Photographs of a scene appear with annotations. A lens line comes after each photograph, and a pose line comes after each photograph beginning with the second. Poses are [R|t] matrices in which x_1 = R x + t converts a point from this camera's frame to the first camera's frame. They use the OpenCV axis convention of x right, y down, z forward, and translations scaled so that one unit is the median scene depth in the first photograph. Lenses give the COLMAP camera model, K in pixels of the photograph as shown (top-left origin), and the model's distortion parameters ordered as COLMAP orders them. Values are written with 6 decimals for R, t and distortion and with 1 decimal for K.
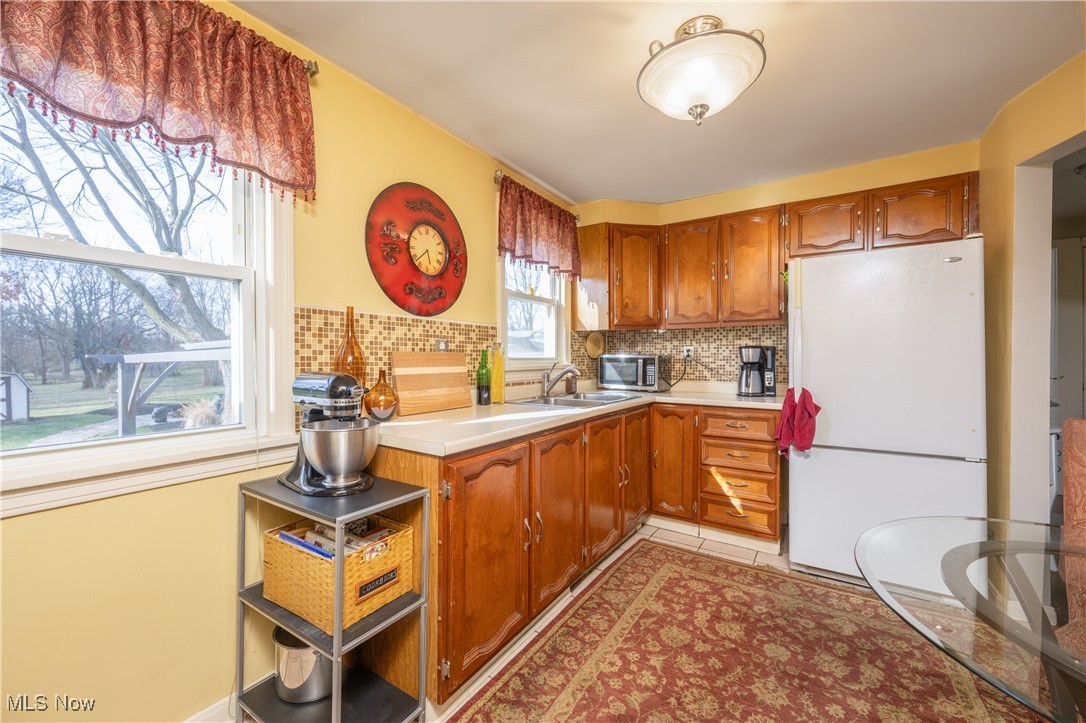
lens RADIAL K [[426.6, 0, 542.6], [0, 426.6, 358.9], [0, 0, 1]] dist [0.000178, 0.000076]
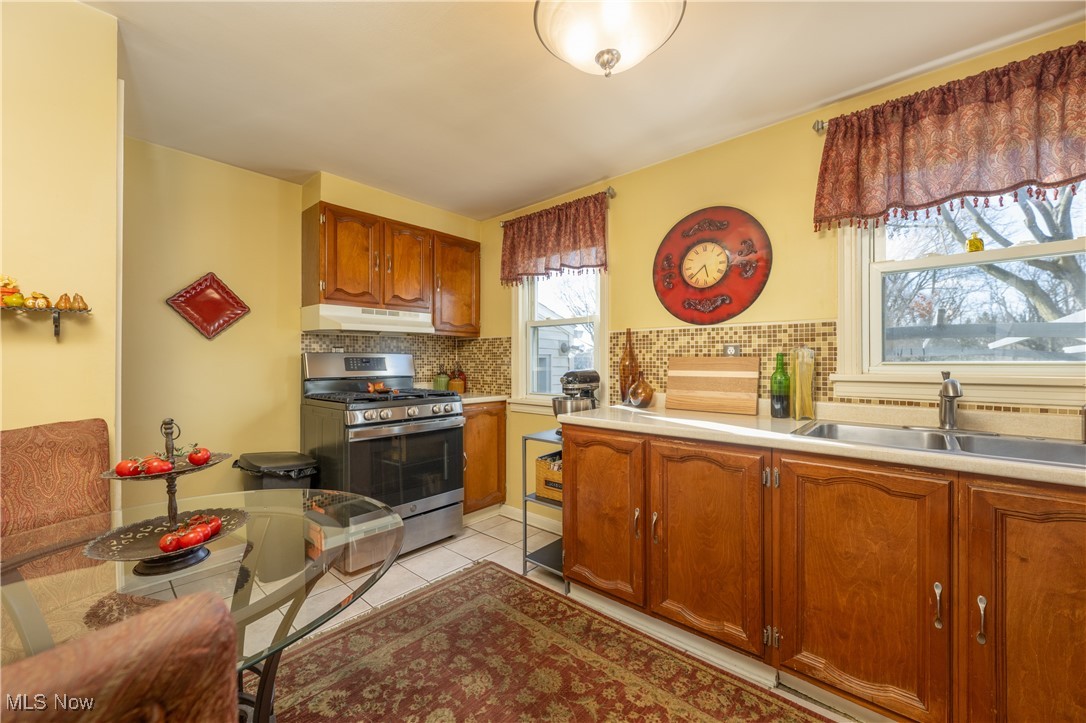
lens RADIAL K [[426.6, 0, 542.6], [0, 426.6, 358.9], [0, 0, 1]] dist [0.000178, 0.000076]
pose [[-0.142279, -0.007057, -0.989801, 0.912662], [-0.005283, 0.999966, -0.006370, -0.002462], [0.989812, 0.004323, -0.142311, 0.766647]]
